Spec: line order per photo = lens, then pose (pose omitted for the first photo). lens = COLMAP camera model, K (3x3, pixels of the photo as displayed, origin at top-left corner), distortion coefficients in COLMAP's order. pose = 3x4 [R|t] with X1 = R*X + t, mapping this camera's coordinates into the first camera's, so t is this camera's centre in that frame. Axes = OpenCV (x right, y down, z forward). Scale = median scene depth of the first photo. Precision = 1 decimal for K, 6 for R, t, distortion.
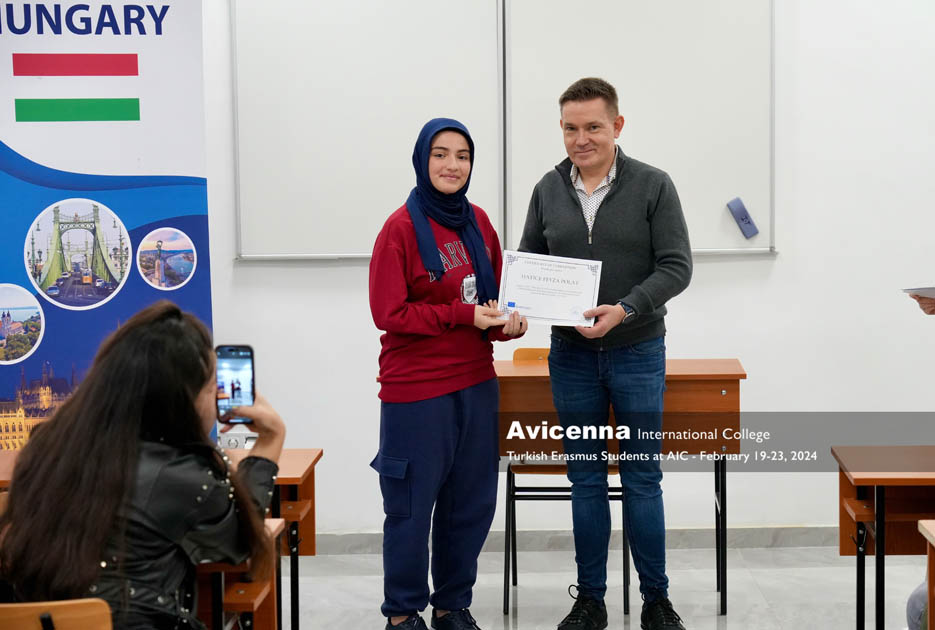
lens RADIAL K [[2370.0, 0, 476.5], [0, 2370.0, 317.4], [0, 0, 1]] dist [0.043415, 0.000000]
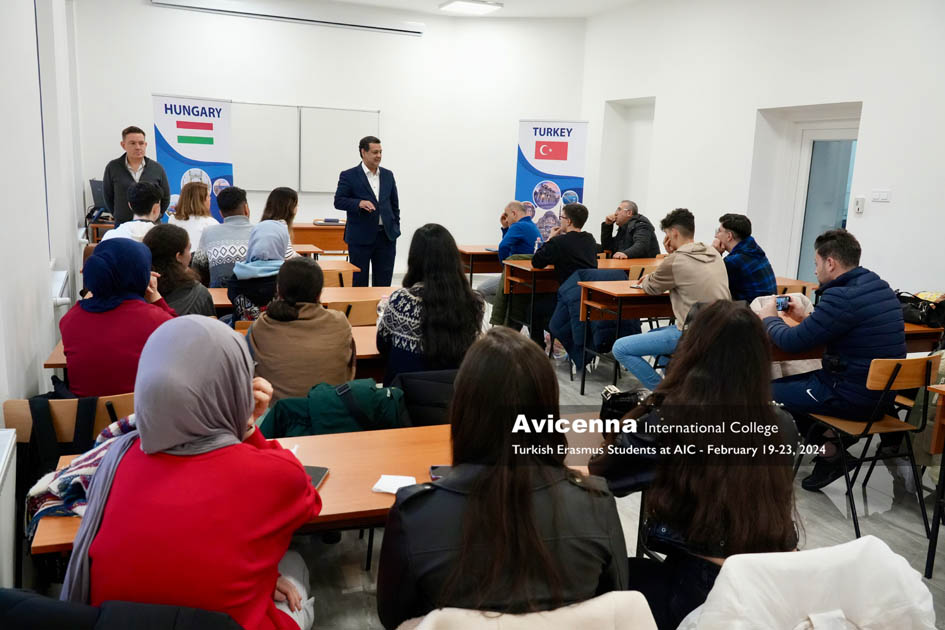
lens RADIAL K [[807.4, 0, 475.3], [0, 807.4, 314.8], [0, 0, 1]] dist [0.016766, -0.002667]
pose [[0.907492, -0.029418, 0.419039, -0.286551], [-0.019261, 0.993582, 0.111466, 0.016887], [-0.419629, -0.109226, 0.901100, -0.159486]]
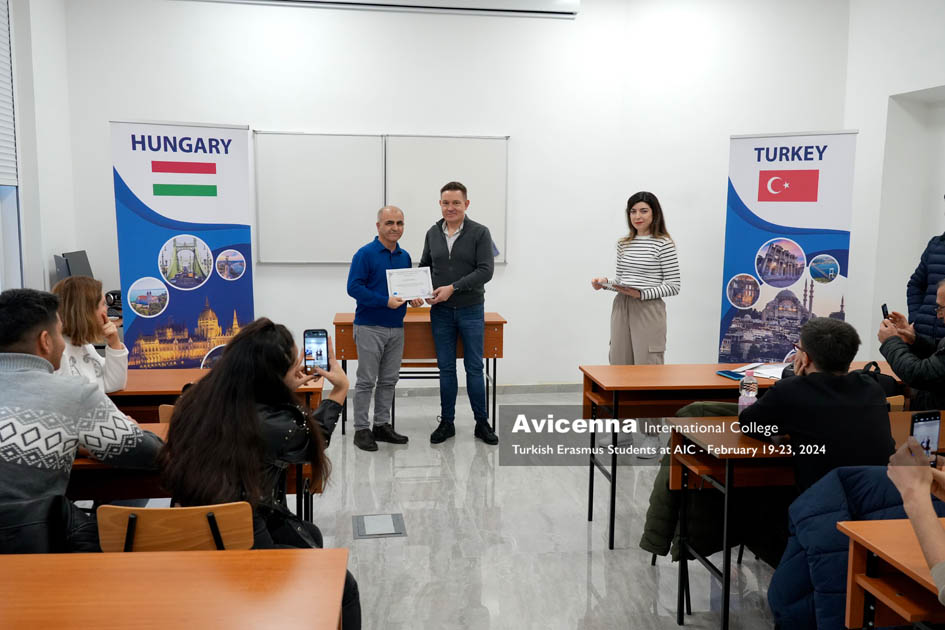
lens RADIAL K [[899.3, 0, 471.6], [0, 899.3, 315.5], [0, 0, 1]] dist [0.019670, 0.000000]
pose [[0.985584, 0.000133, 0.169187, -0.058138], [-0.007298, 0.999102, 0.041729, -0.015234], [-0.169029, -0.042362, 0.984700, 0.204078]]
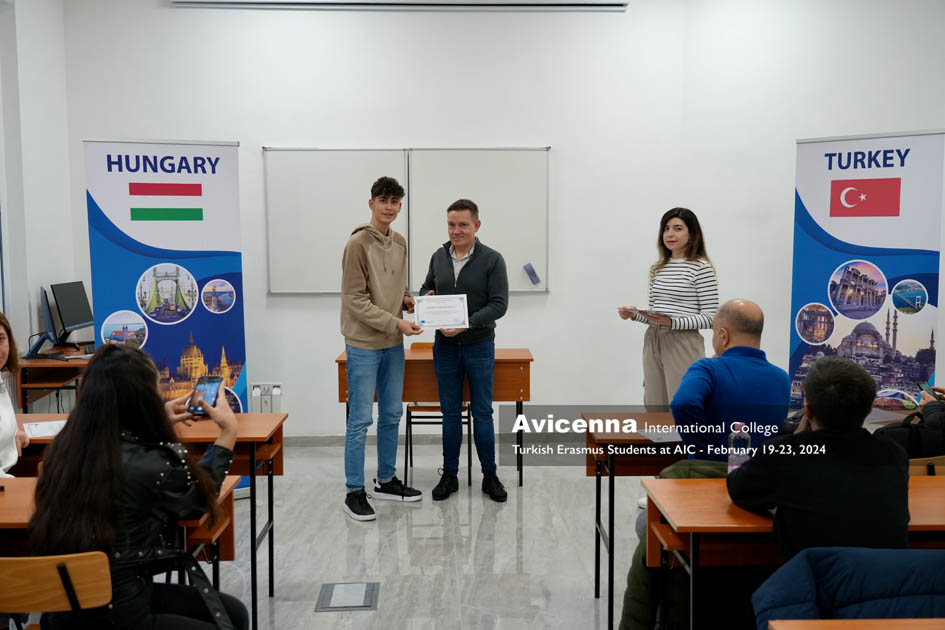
lens RADIAL K [[1005.5, 0, 471.0], [0, 1005.5, 315.2], [0, 0, 1]] dist [0.019881, 0.000000]
pose [[0.998661, 0.002086, 0.051692, 0.024005], [-0.002537, 0.999959, 0.008664, -0.017448], [-0.051672, -0.008783, 0.998625, 0.216471]]
